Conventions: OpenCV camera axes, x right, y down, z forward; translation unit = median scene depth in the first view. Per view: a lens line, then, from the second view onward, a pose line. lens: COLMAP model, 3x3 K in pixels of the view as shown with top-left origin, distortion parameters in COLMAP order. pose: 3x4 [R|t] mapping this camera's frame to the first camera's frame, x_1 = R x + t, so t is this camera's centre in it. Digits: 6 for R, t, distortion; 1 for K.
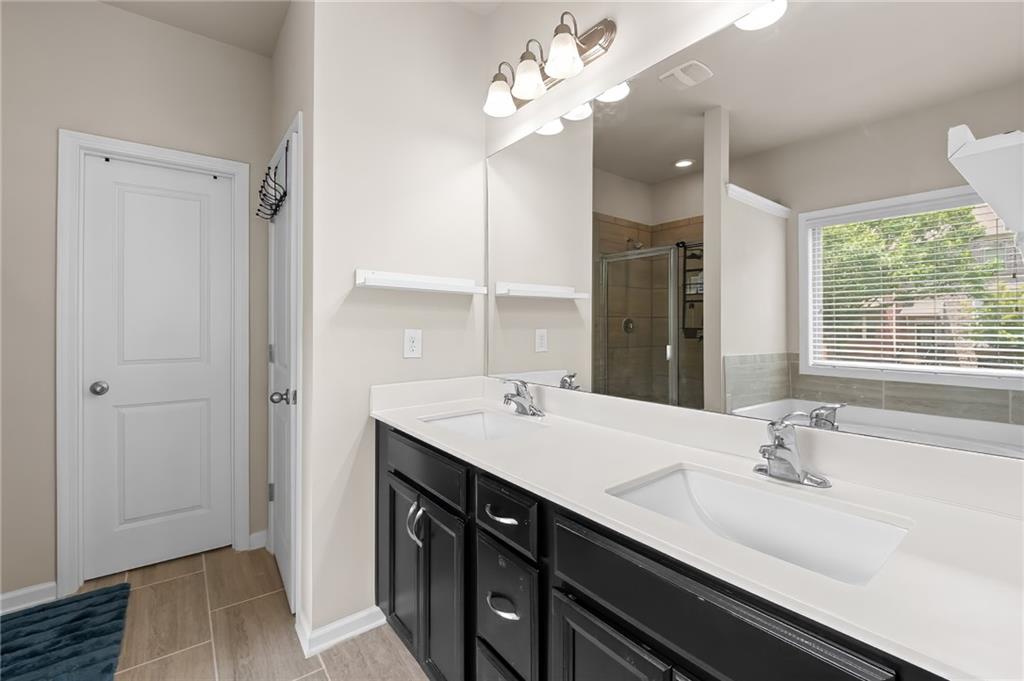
lens RADIAL K [[436.9, 0, 516.7], [0, 436.9, 328.5], [0, 0, 1]] dist [-0.001522, -0.000725]
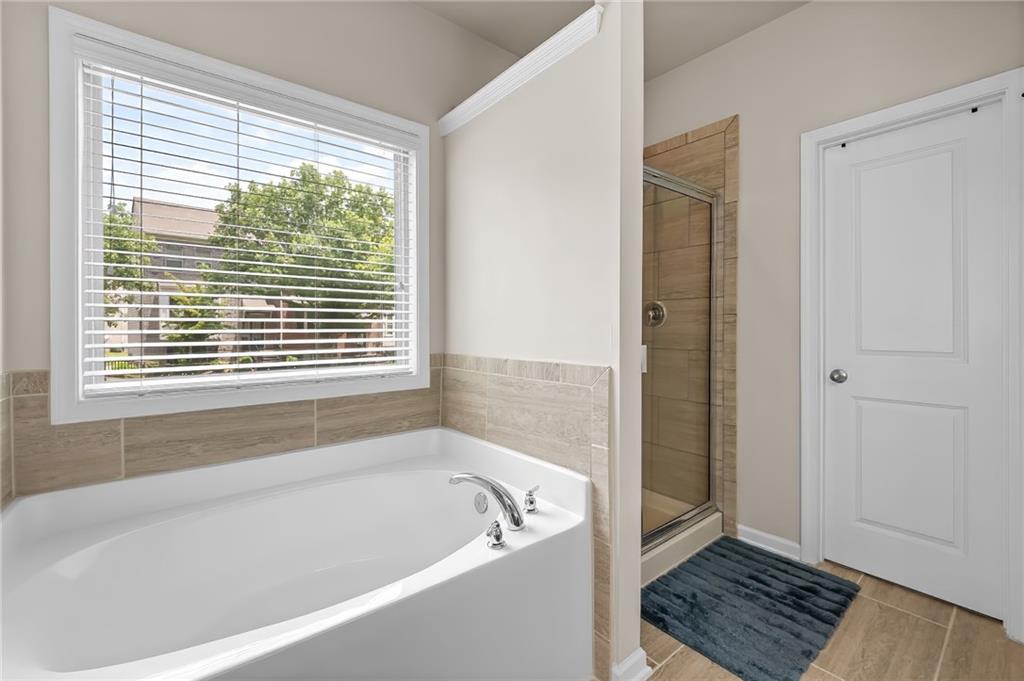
lens RADIAL K [[436.9, 0, 516.7], [0, 436.9, 328.5], [0, 0, 1]] dist [-0.001522, -0.000725]
pose [[0.027060, -0.000216, -0.999634, 0.032379], [-0.000749, 1.000000, -0.000236, 0.031603], [0.999634, 0.000755, 0.027060, 0.249951]]
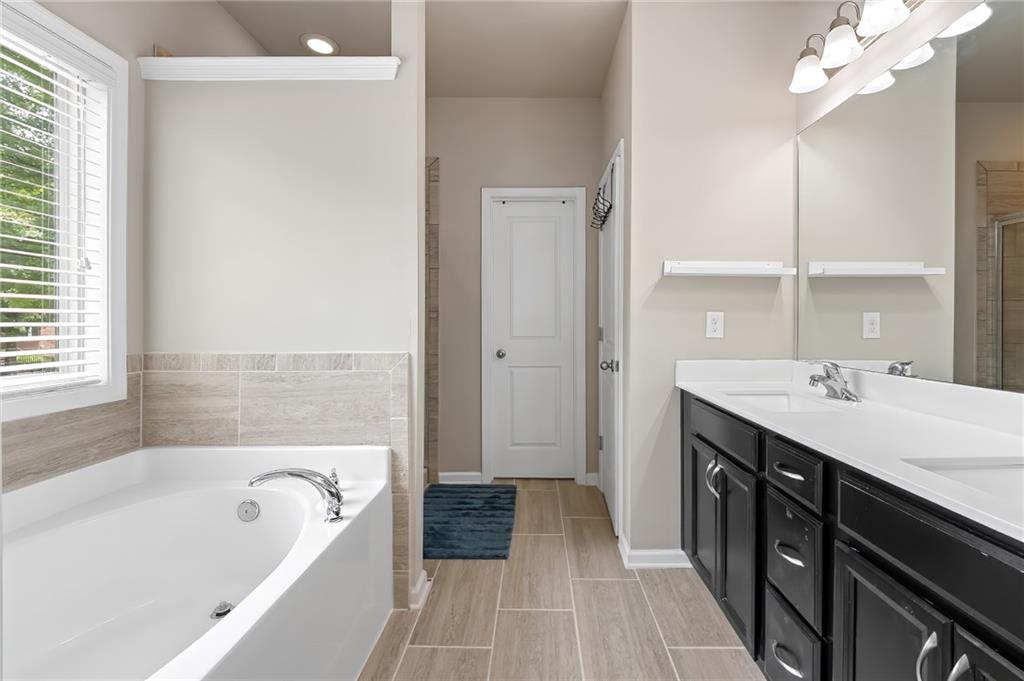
lens RADIAL K [[441.8, 0, 536.3], [0, 441.8, 321.6], [0, 0, 1]] dist [-0.000683, -0.000362]
pose [[0.795805, -0.001726, -0.605551, 0.082550], [0.000378, 0.999997, -0.002355, 0.032261], [0.605553, 0.001645, 0.795803, -0.167179]]
